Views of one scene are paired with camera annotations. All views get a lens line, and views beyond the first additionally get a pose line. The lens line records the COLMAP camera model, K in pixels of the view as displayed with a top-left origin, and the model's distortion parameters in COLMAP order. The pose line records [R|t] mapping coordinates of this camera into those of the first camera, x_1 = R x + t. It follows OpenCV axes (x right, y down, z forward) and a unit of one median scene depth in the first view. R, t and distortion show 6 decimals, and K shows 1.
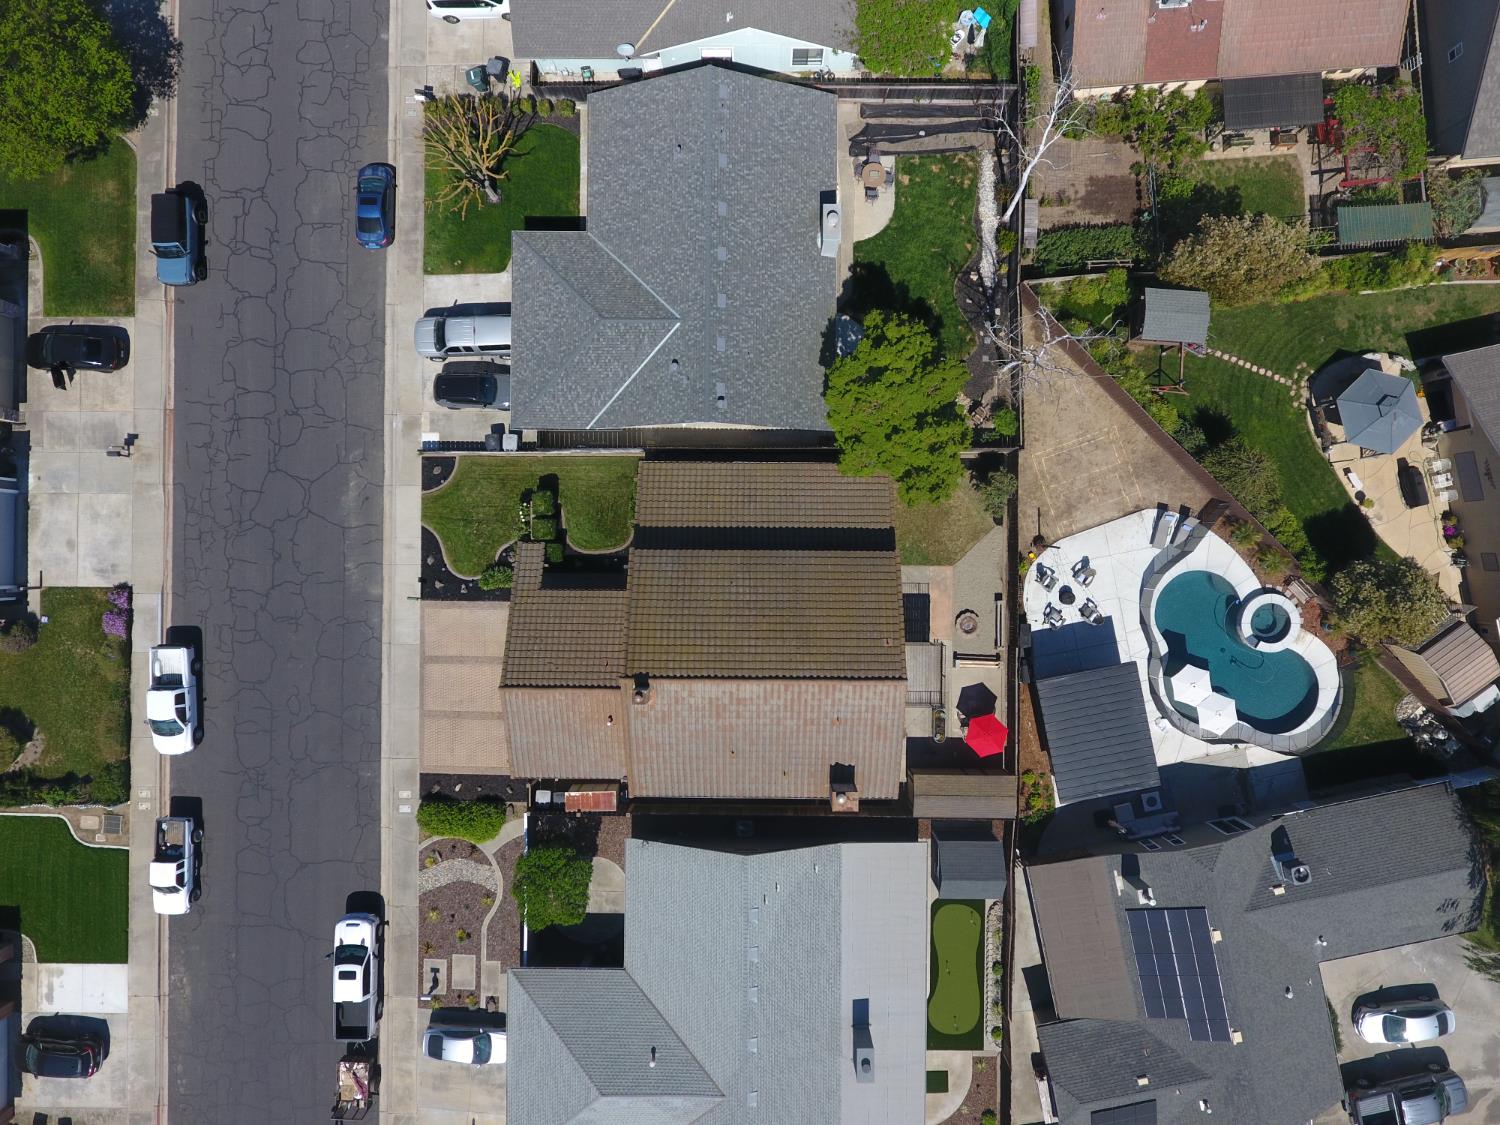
lens RADIAL K [[881.1, 0, 756.1], [0, 881.1, 559.9], [0, 0, 1]] dist [-0.007023, 0.000541]
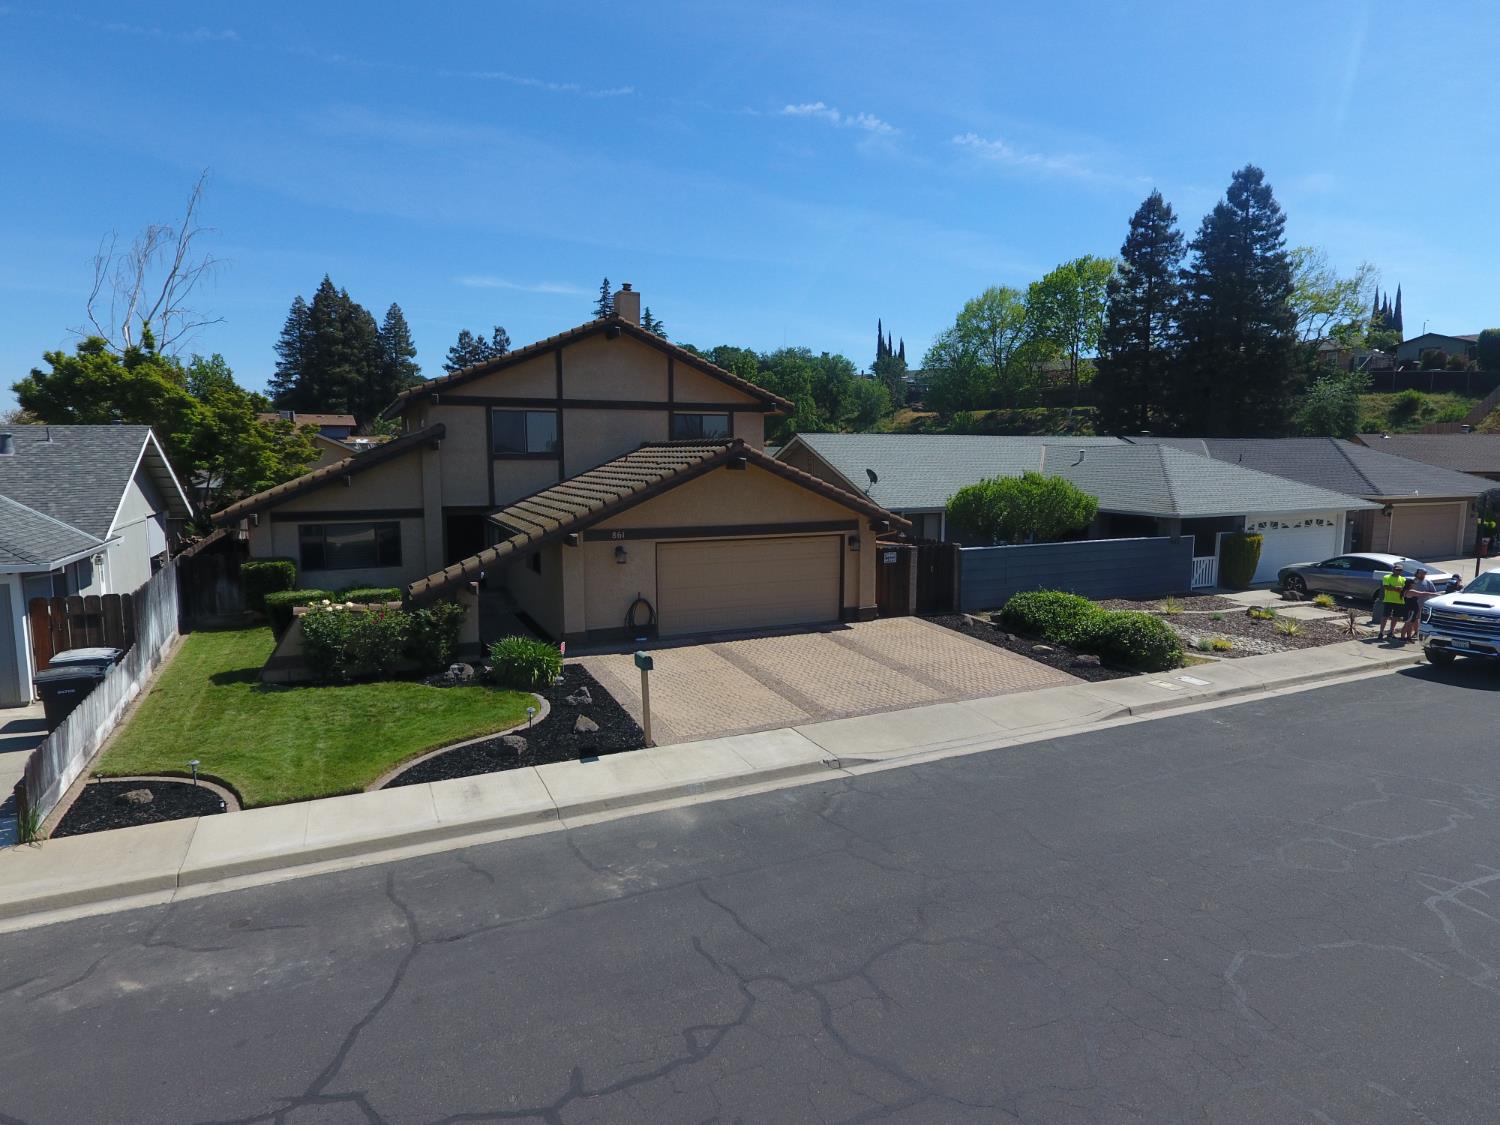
lens RADIAL K [[881.1, 0, 755.8], [0, 881.1, 563.7], [0, 0, 1]] dist [-0.007023, 0.000541]
pose [[-0.434111, -0.100545, 0.895231, -0.661020], [0.900840, -0.054897, 0.430666, -0.047907], [0.005844, 0.993417, 0.114407, 0.917693]]
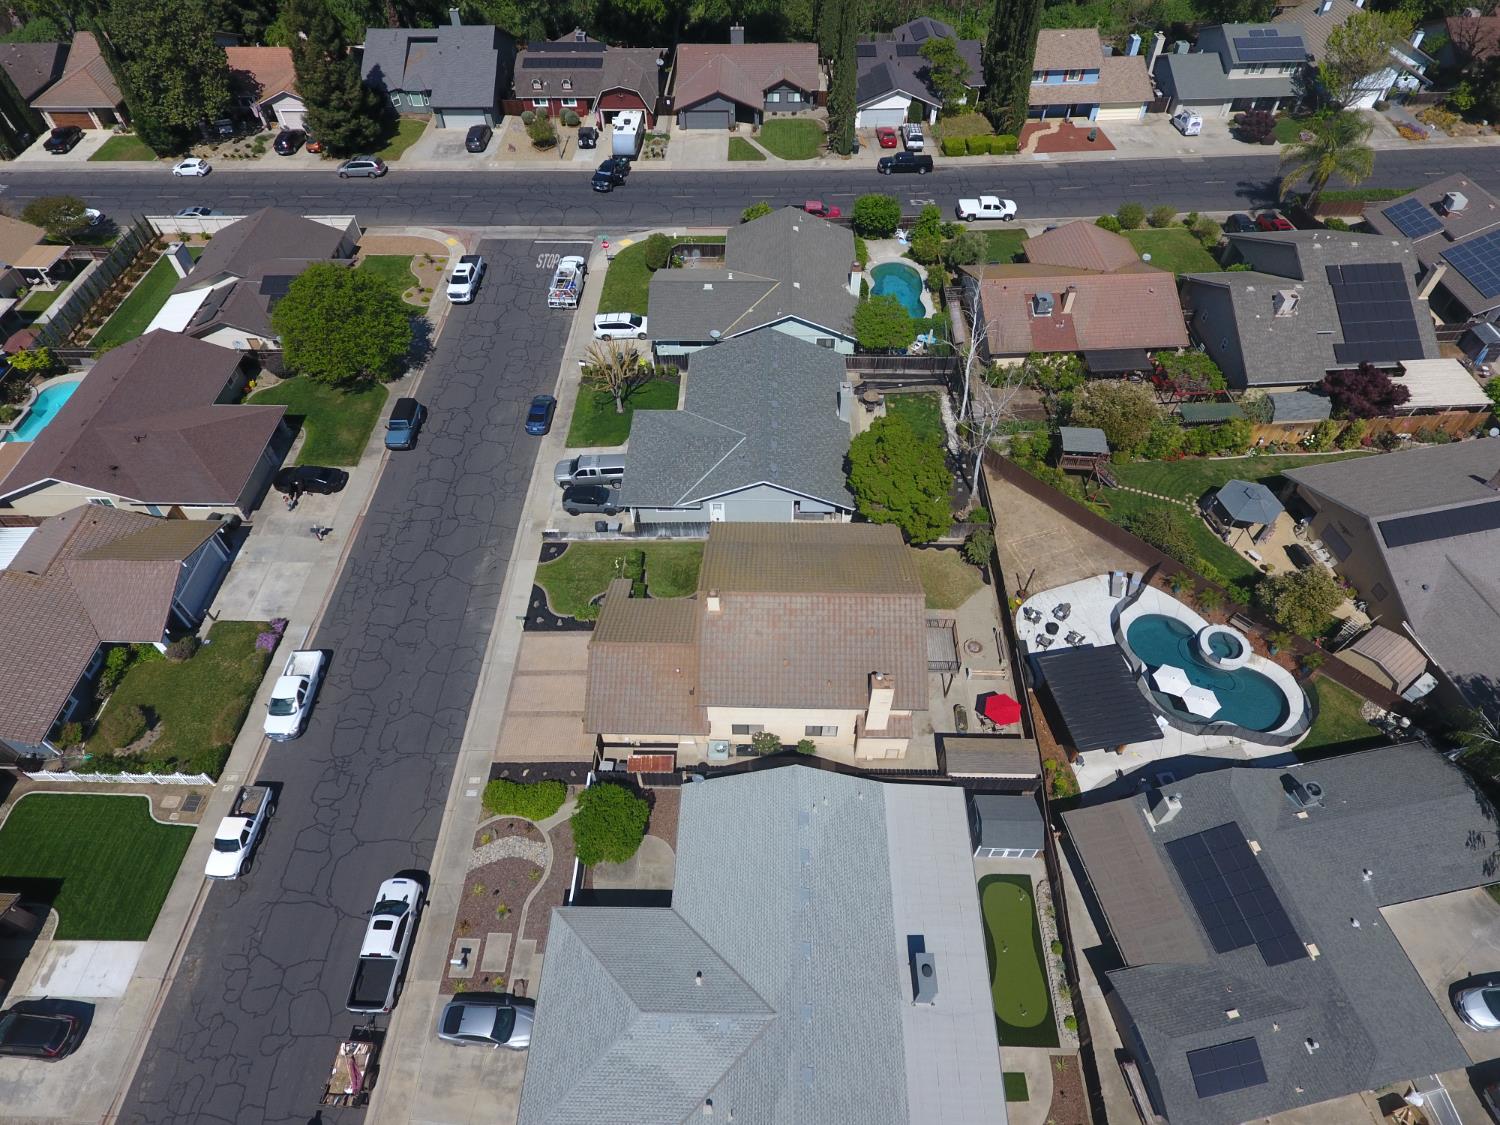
lens RADIAL K [[881.1, 0, 755.7], [0, 881.1, 562.2], [0, 0, 1]] dist [-0.007023, 0.000541]
pose [[0.999886, 0.013162, -0.007391, -0.051172], [-0.014862, 0.772396, -0.634968, 0.750200], [-0.002649, 0.635005, 0.772503, -0.003559]]
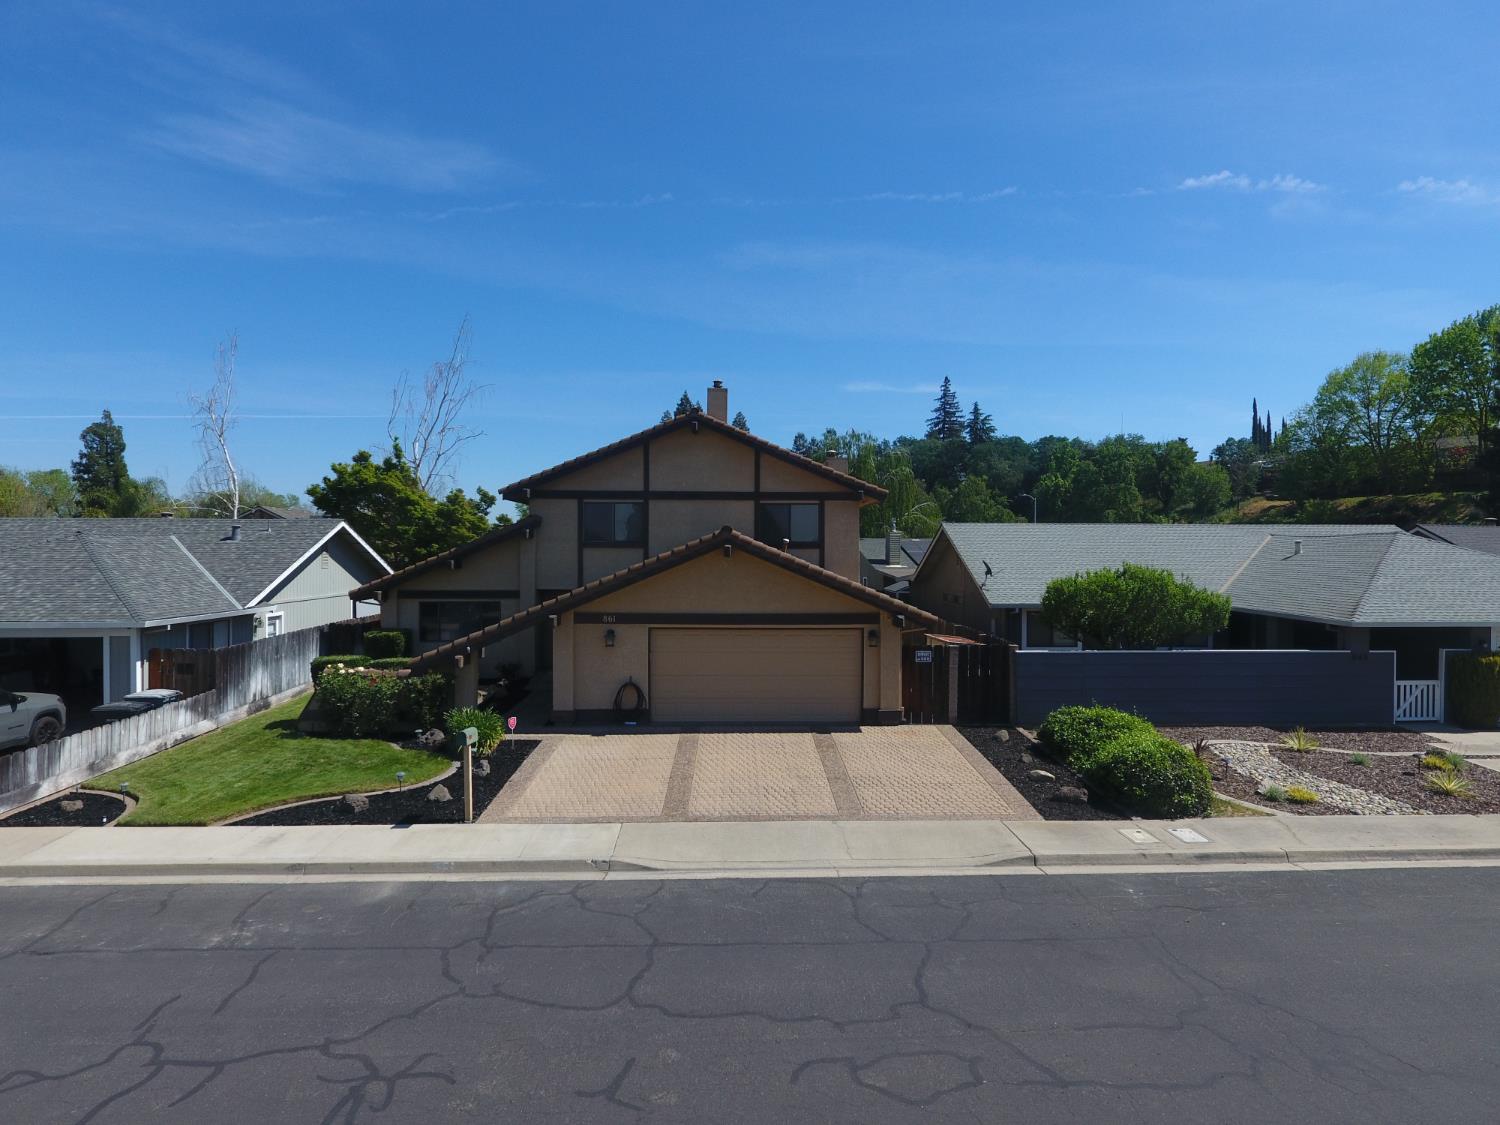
lens RADIAL K [[881.1, 0, 755.8], [0, 881.1, 558.8], [0, 0, 1]] dist [-0.007023, 0.000541]
pose [[-0.037402, -0.001614, 0.999299, -0.691837], [0.999298, 0.002203, 0.037405, 0.131924], [-0.002262, 0.999996, 0.001530, 0.921448]]
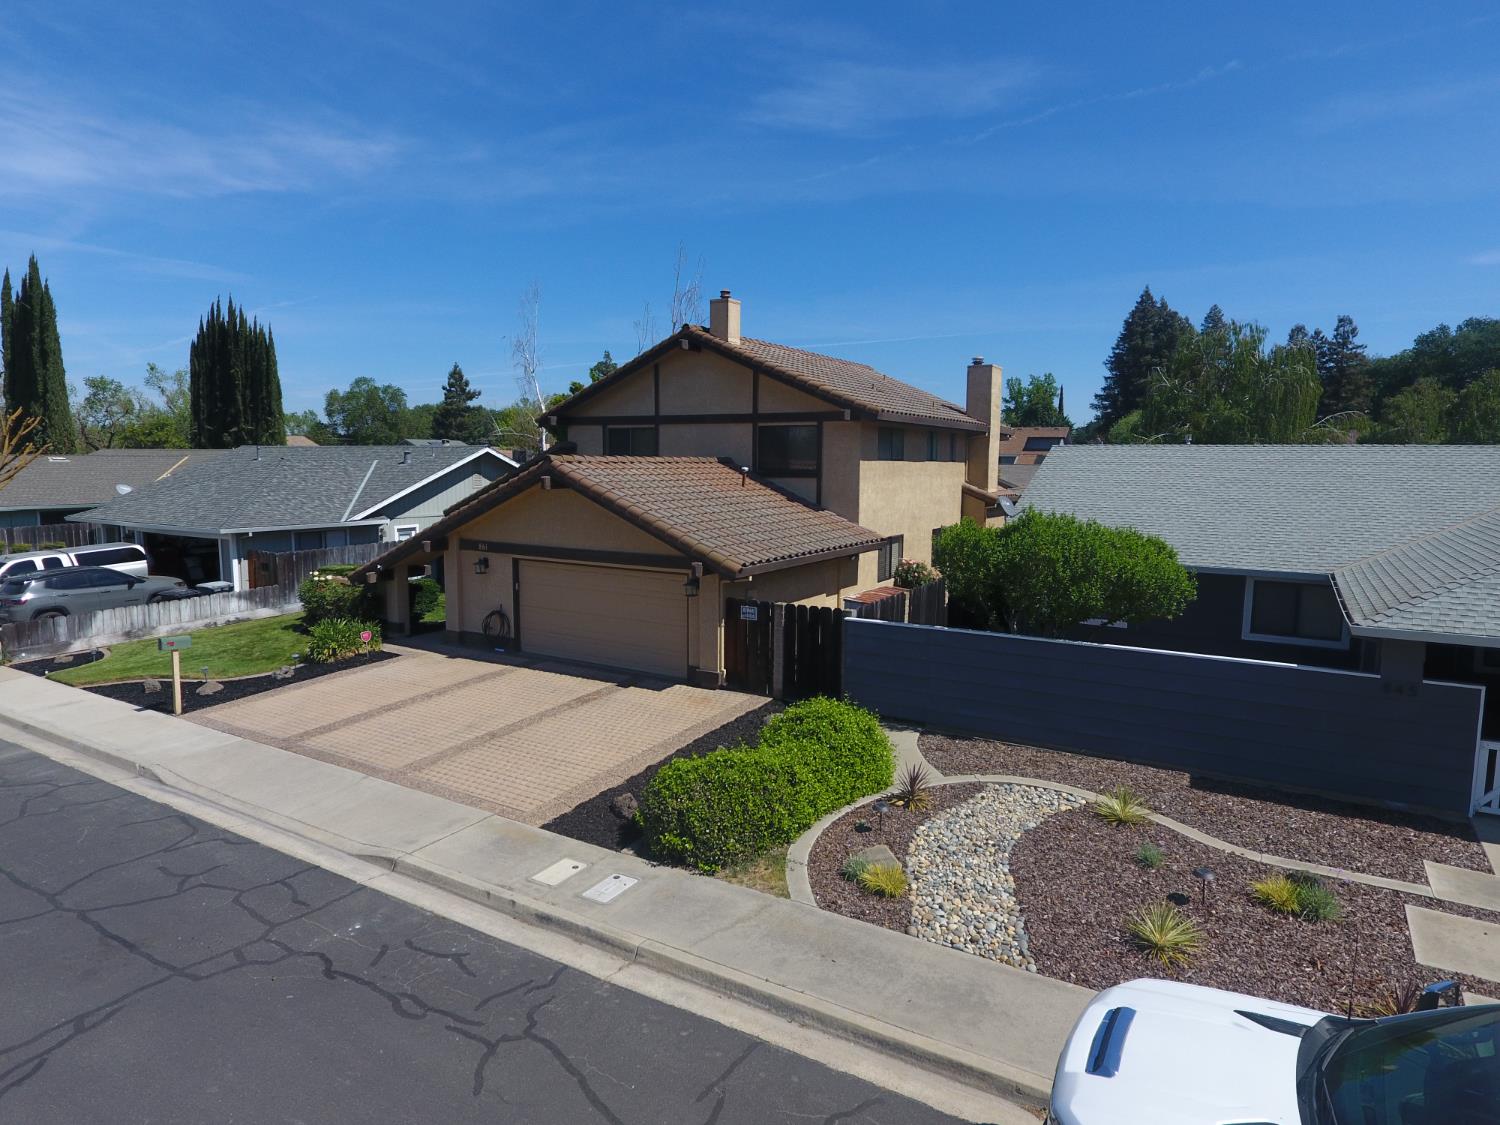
lens RADIAL K [[881.1, 0, 757.6], [0, 881.1, 561.3], [0, 0, 1]] dist [-0.007023, 0.000541]
pose [[0.508809, -0.083054, 0.856864, -0.564663], [0.860777, 0.064412, -0.504890, 0.422081], [-0.013259, 0.994461, 0.104264, 0.910913]]
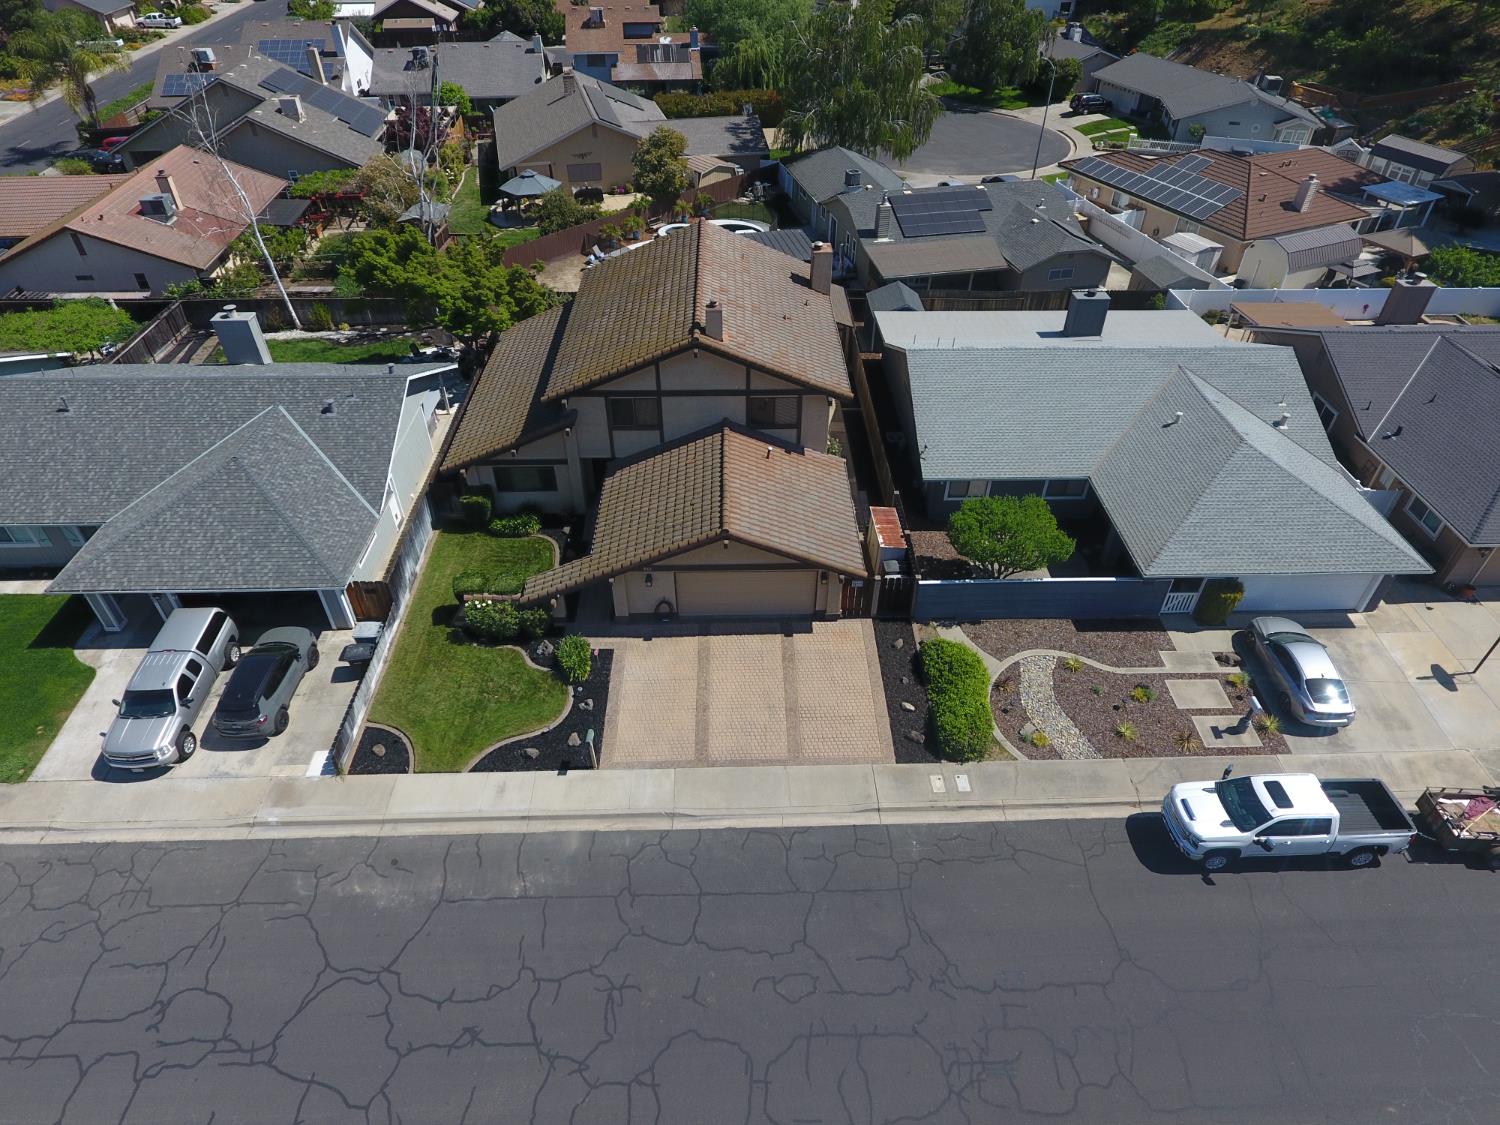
lens RADIAL K [[881.1, 0, 756.4], [0, 881.1, 564.2], [0, 0, 1]] dist [-0.007023, 0.000541]
pose [[-0.036929, -0.633461, 0.772893, -0.756157], [0.999303, -0.019150, 0.032052, 0.135448], [-0.005502, 0.773538, 0.633727, 0.535829]]
